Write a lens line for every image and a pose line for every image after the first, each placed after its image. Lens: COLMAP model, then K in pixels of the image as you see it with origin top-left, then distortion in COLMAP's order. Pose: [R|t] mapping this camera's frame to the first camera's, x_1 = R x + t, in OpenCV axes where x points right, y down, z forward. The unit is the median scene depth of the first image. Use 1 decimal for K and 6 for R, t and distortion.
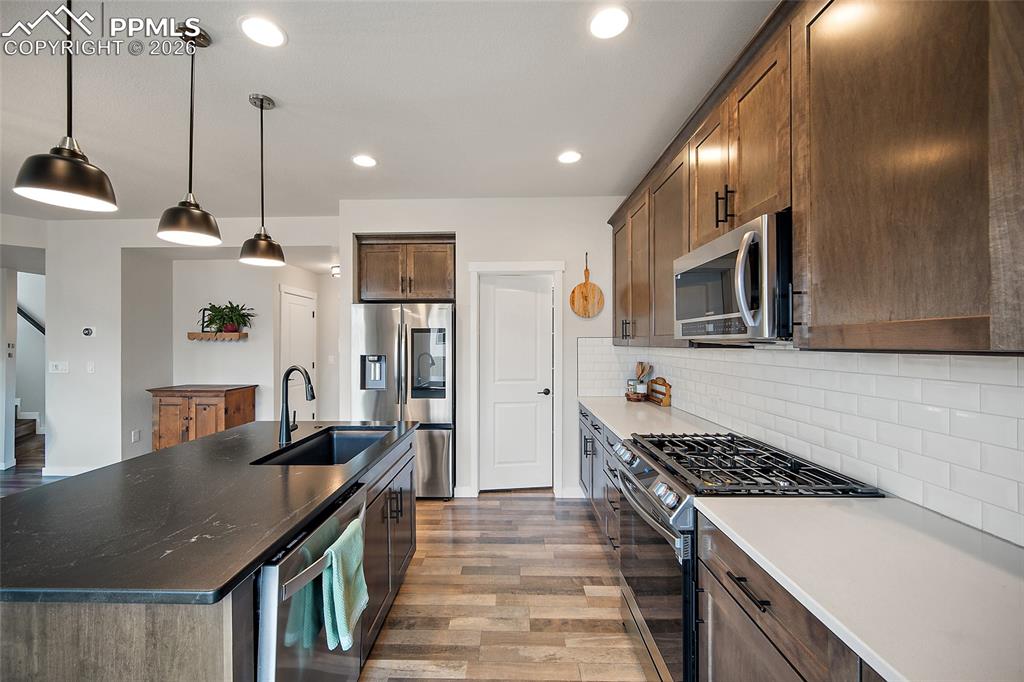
lens RADIAL K [[404.1, 0, 510.5], [0, 404.1, 342.6], [0, 0, 1]] dist [-0.001305, 0.001072]
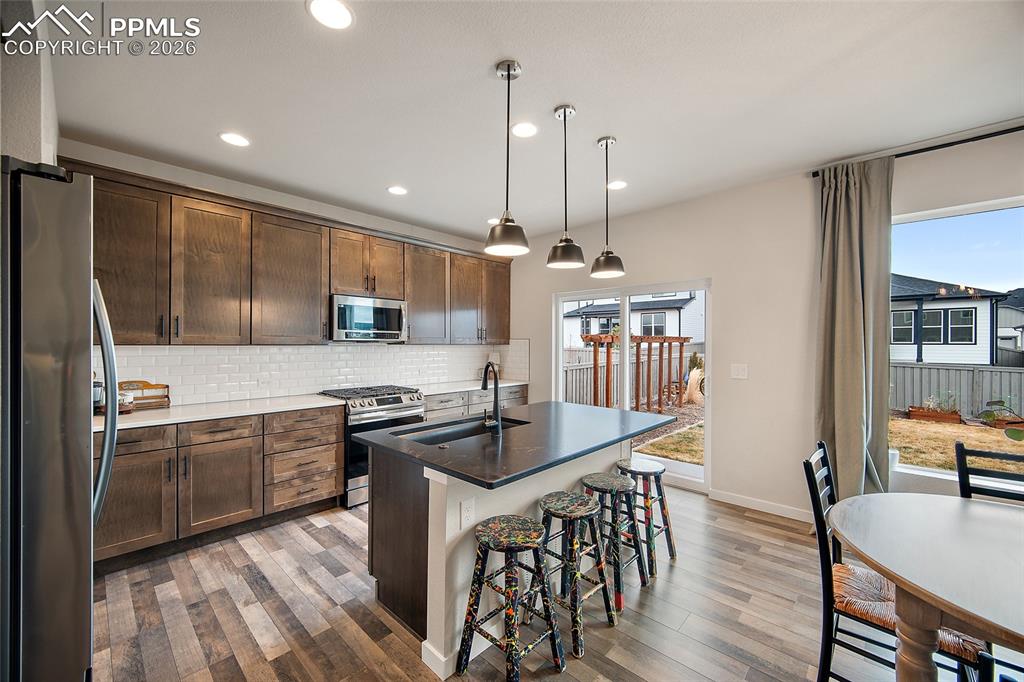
lens RADIAL K [[404.1, 0, 507.3], [0, 404.1, 345.3], [0, 0, 1]] dist [-0.001305, 0.001072]
pose [[-0.737595, -0.002027, 0.675240, -0.996242], [-0.001346, 0.999998, 0.001532, 0.007329], [-0.675242, 0.000221, -0.737596, 1.346216]]
